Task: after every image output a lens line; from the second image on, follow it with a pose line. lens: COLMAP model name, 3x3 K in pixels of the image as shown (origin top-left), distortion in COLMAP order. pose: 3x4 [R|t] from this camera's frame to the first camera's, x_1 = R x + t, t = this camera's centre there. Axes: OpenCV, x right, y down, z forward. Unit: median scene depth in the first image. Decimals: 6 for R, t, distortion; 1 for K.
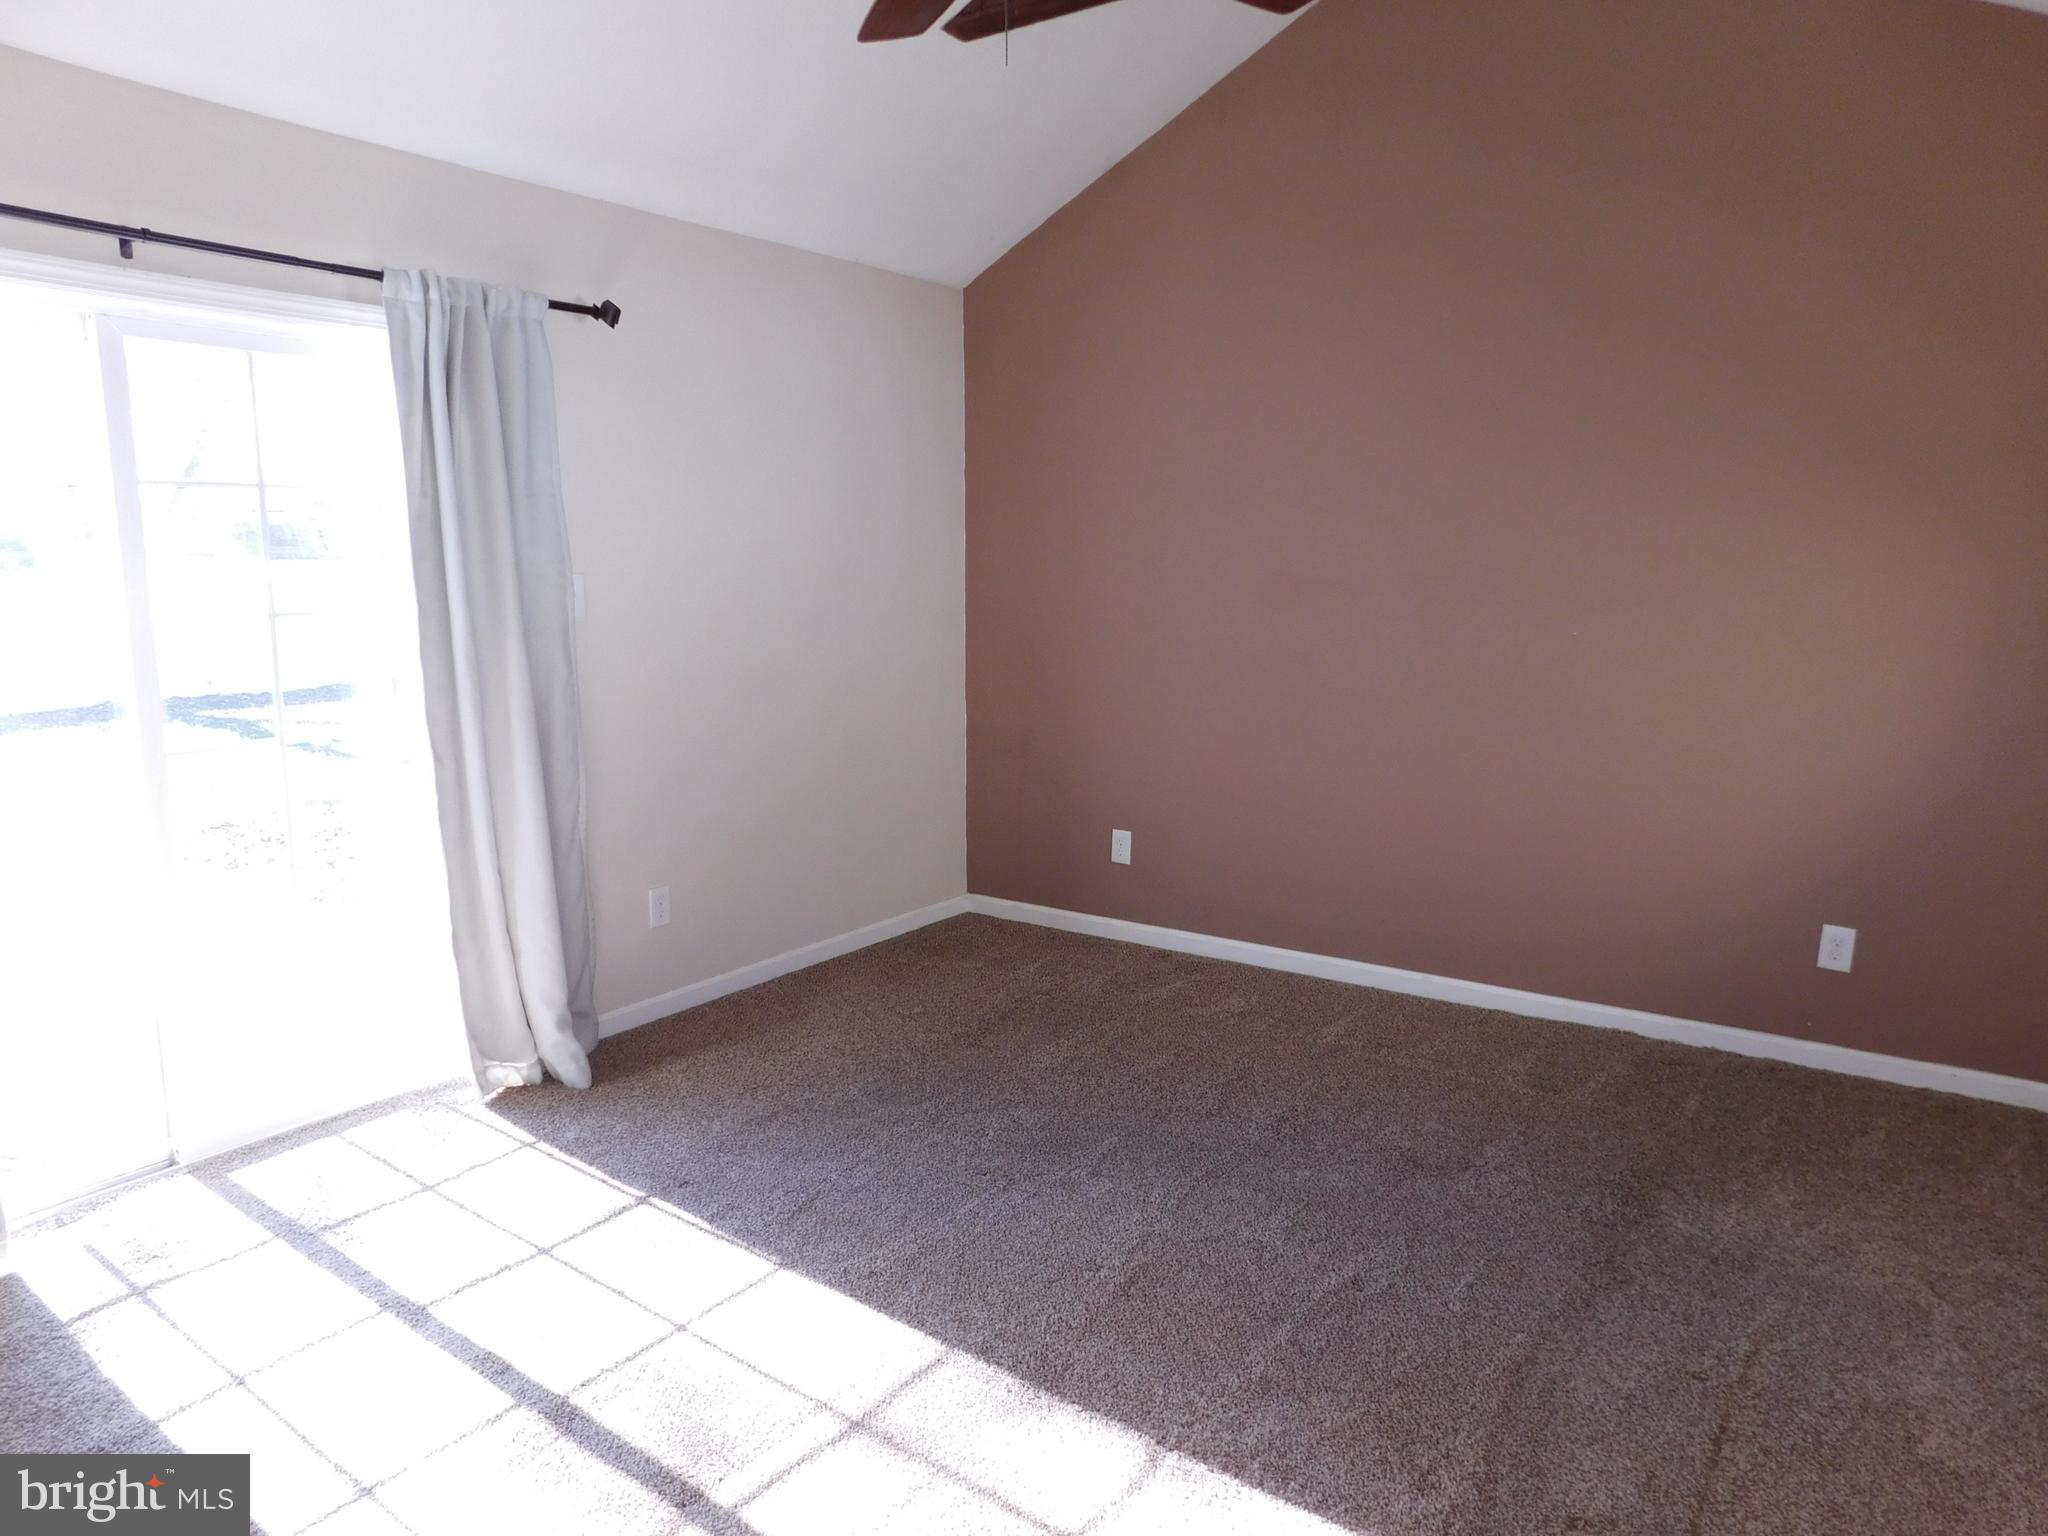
lens RADIAL K [[1369.7, 0, 1029.0], [0, 1369.7, 759.0], [0, 0, 1]] dist [-0.064464, 0.044157]
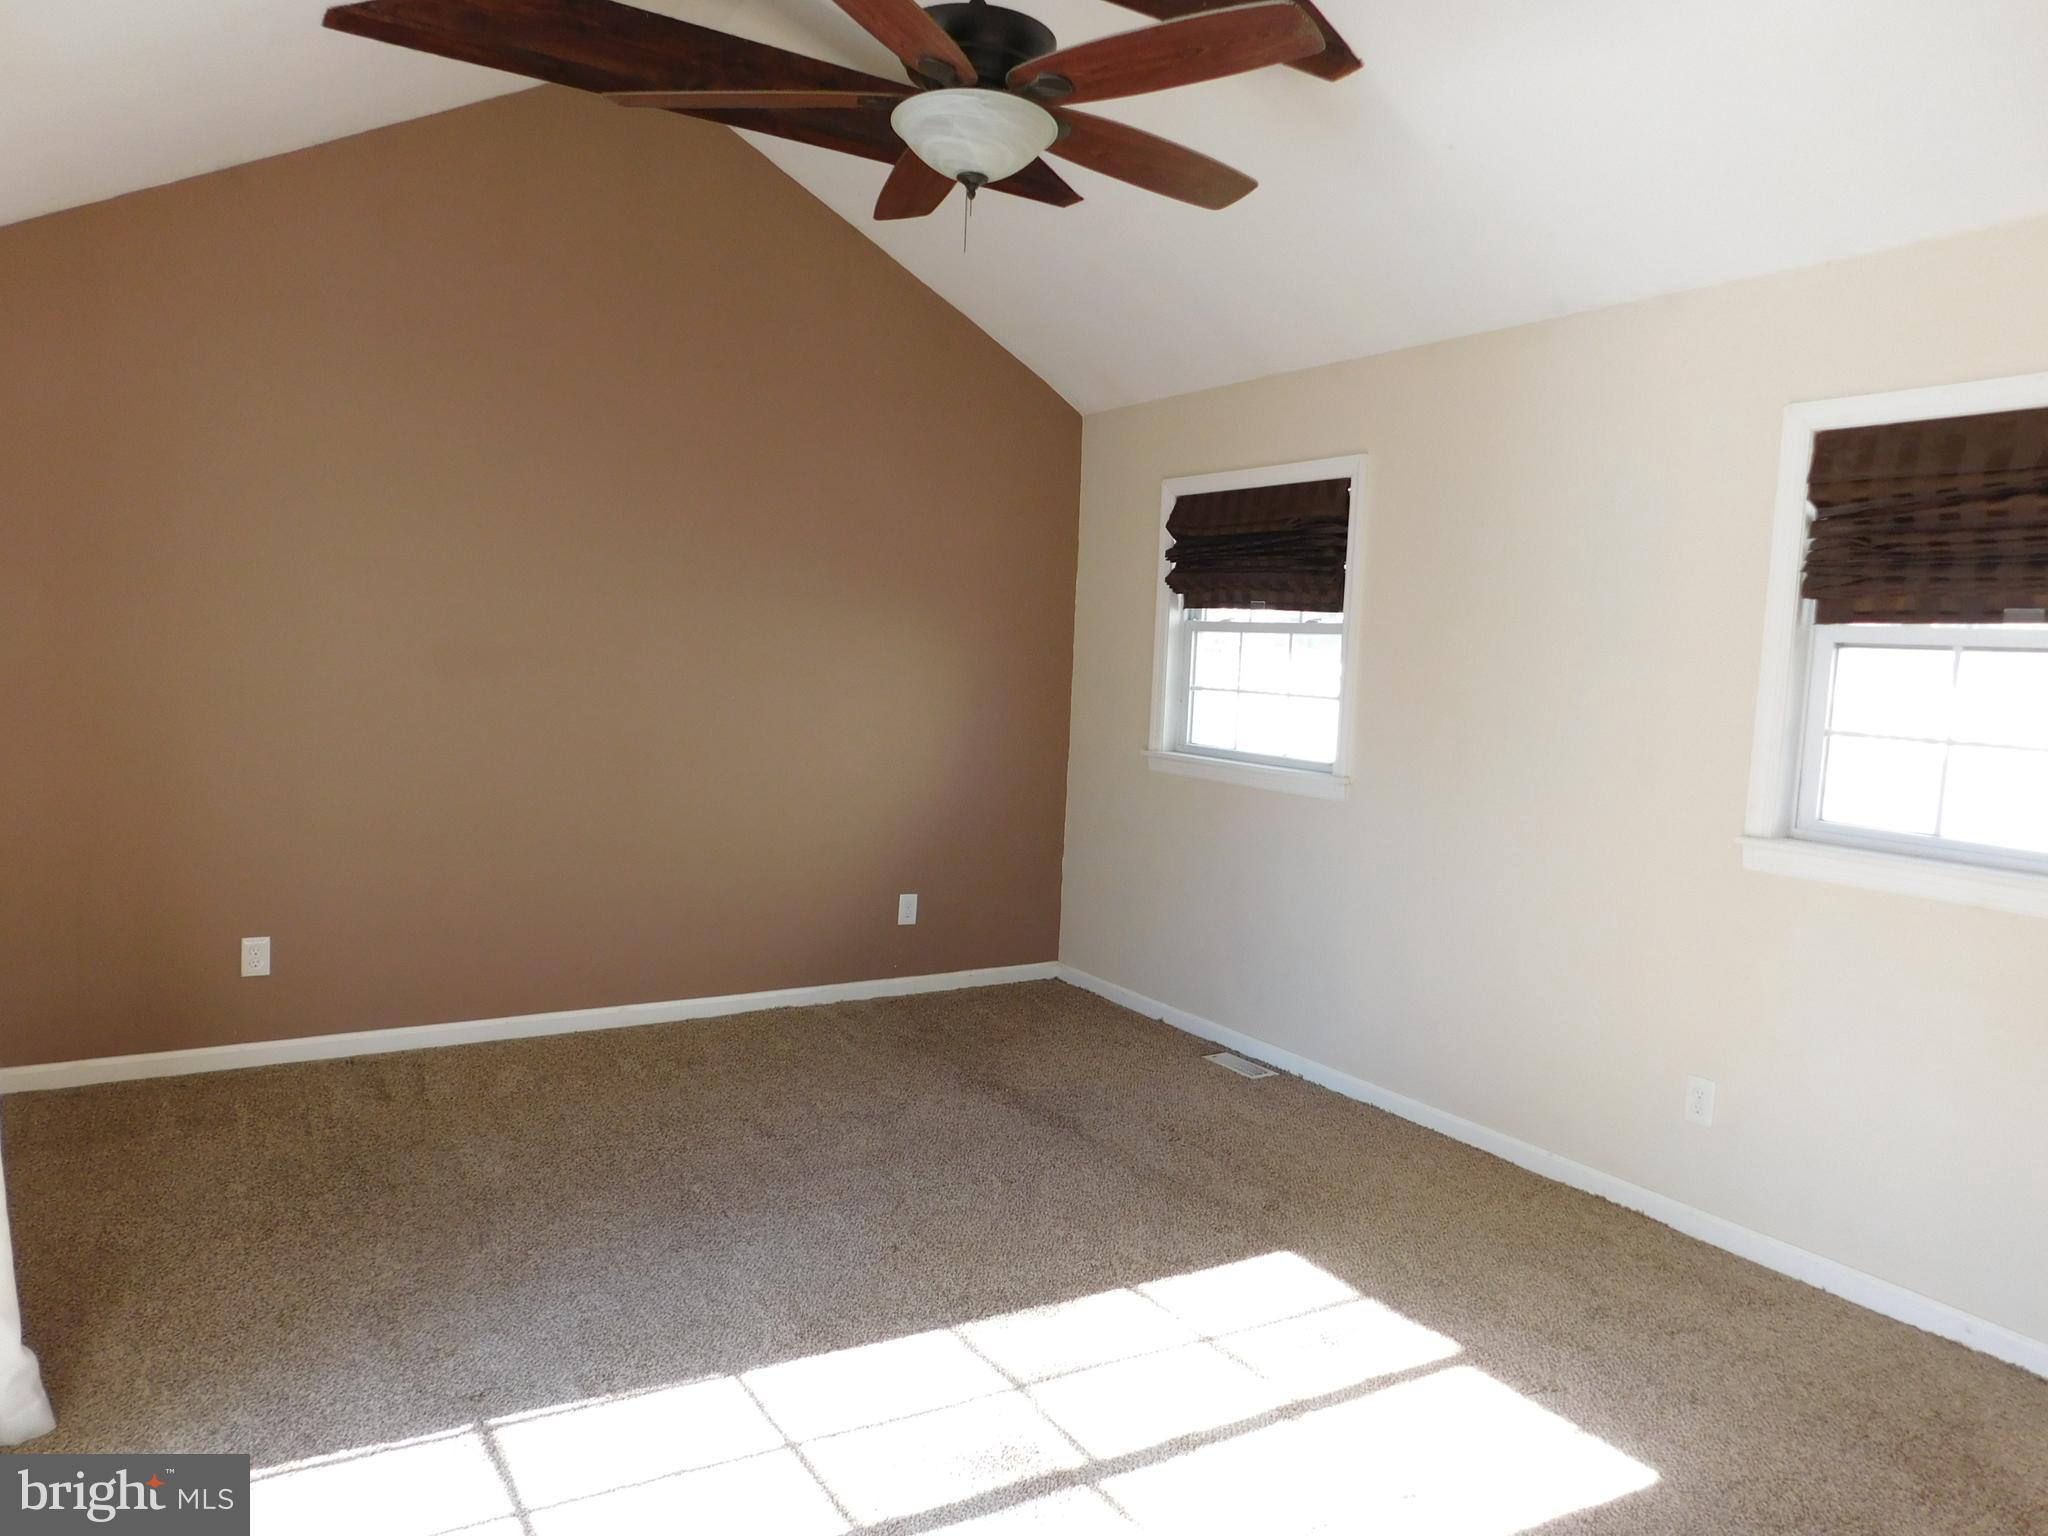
lens RADIAL K [[1369.7, 0, 1012.6], [0, 1369.7, 774.5], [0, 0, 1]] dist [-0.064464, 0.044157]
pose [[0.396679, -0.072115, 0.915120, -0.882383], [0.099395, 0.994422, 0.035280, -0.055768], [-0.912561, 0.076963, 0.401634, 0.379488]]
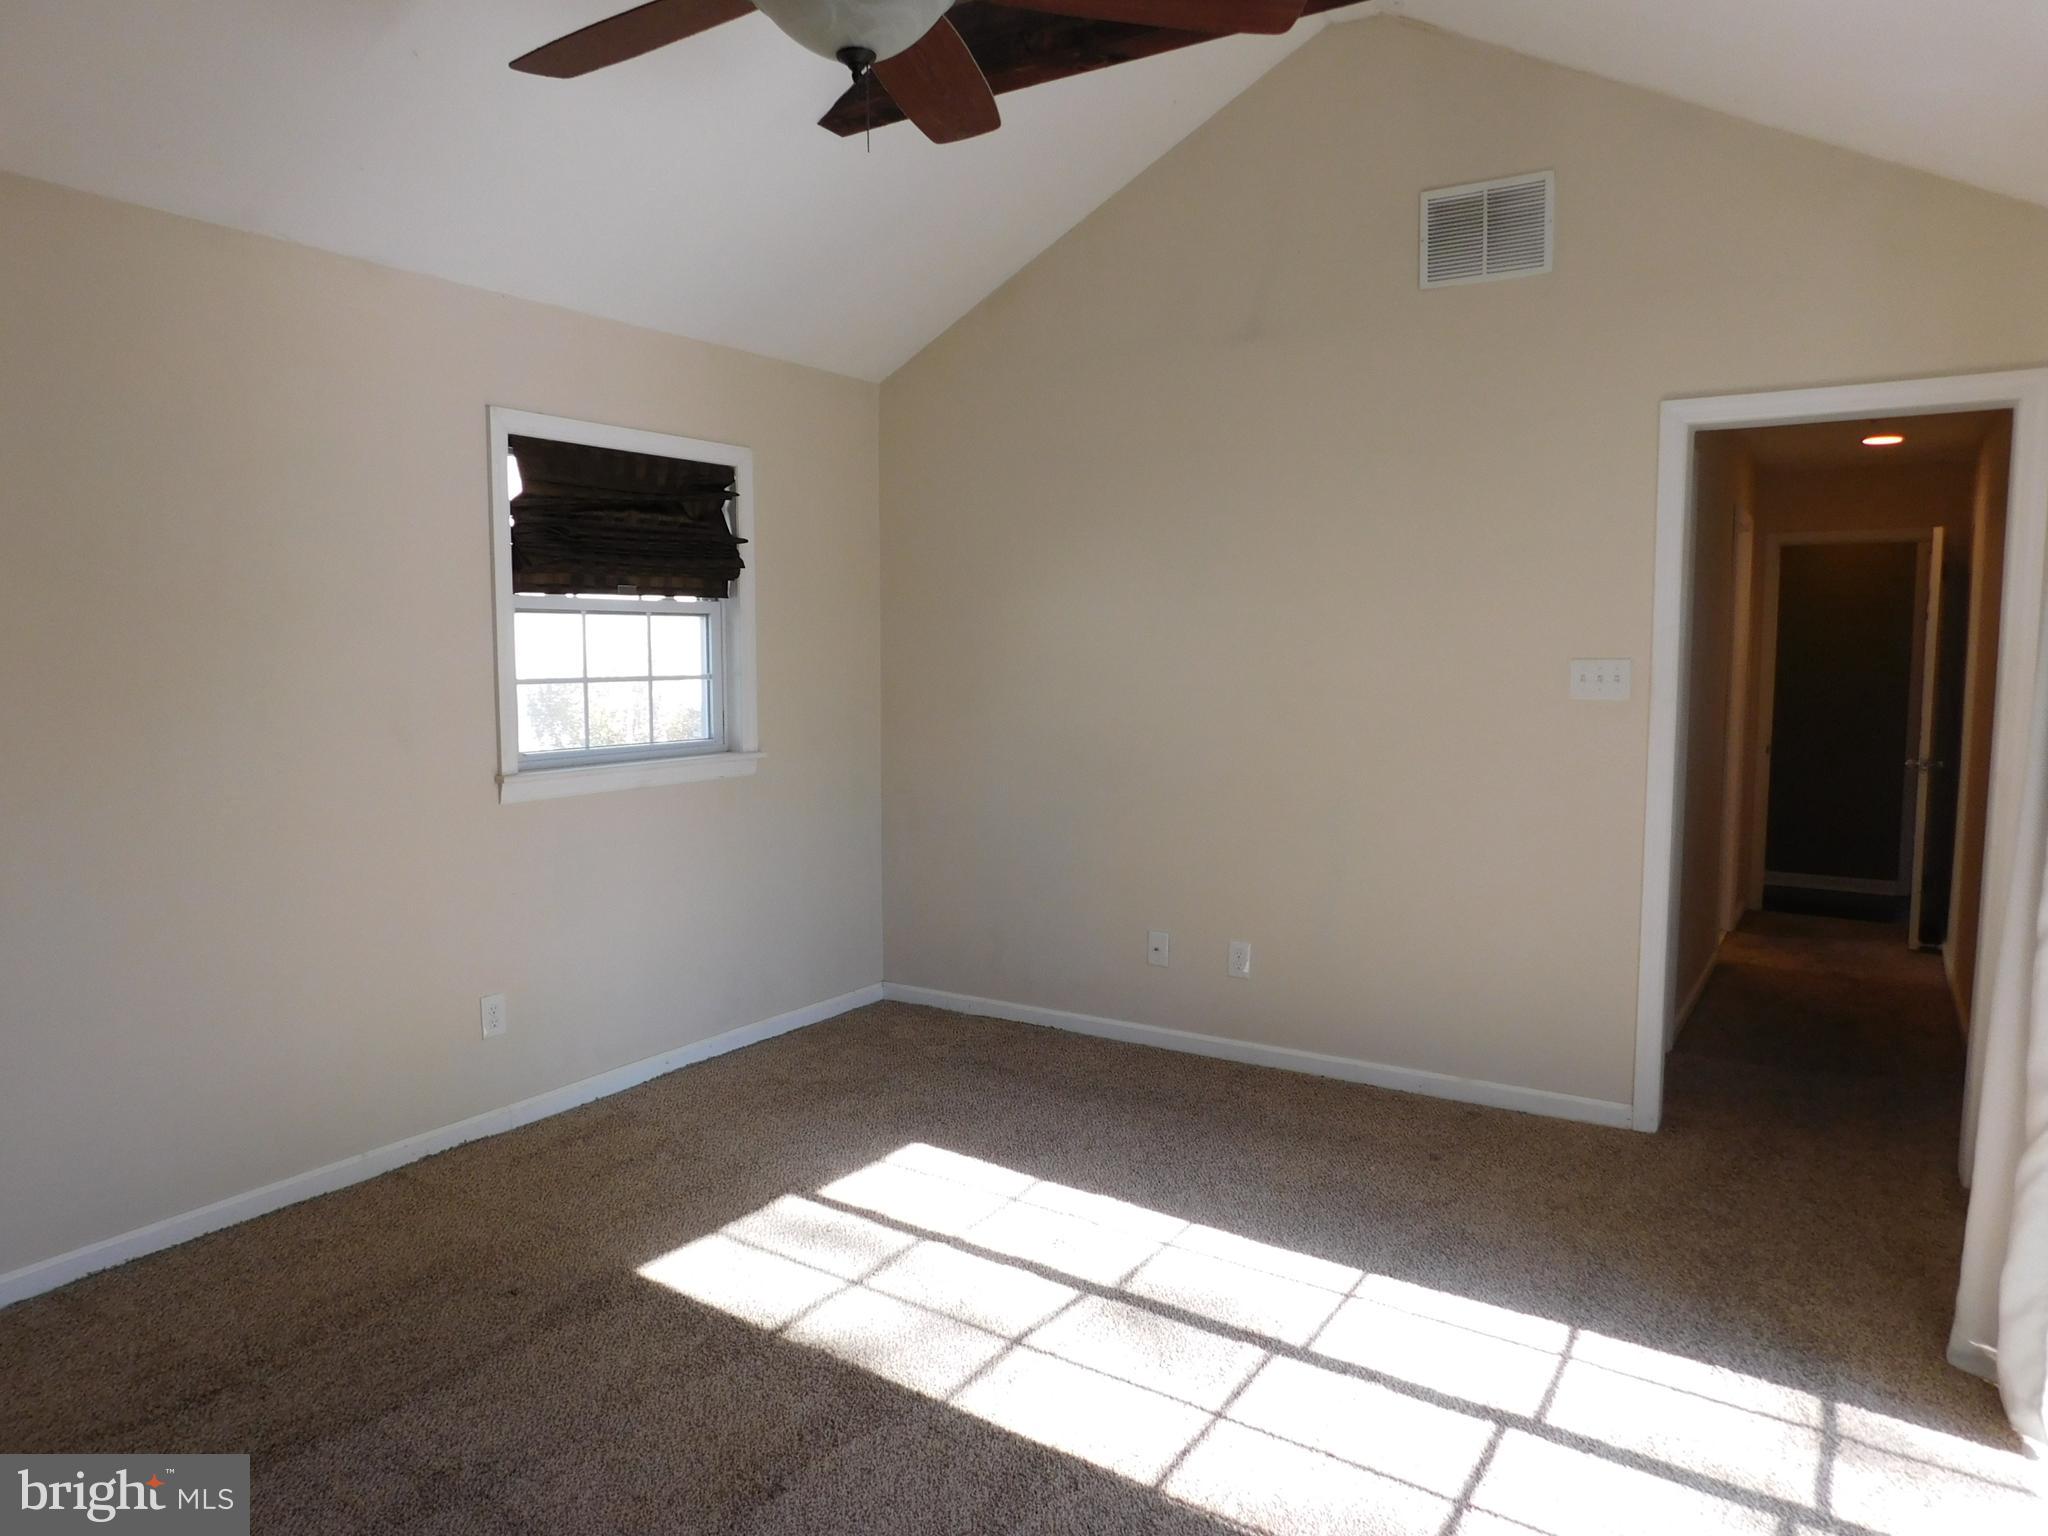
lens RADIAL K [[1369.7, 0, 1027.1], [0, 1369.7, 774.2], [0, 0, 1]] dist [-0.064464, 0.044157]
pose [[-0.998754, -0.001284, -0.049893, -0.057199], [-0.013602, 0.968830, 0.247354, -0.238170], [0.048021, 0.247725, -0.967640, 1.574049]]
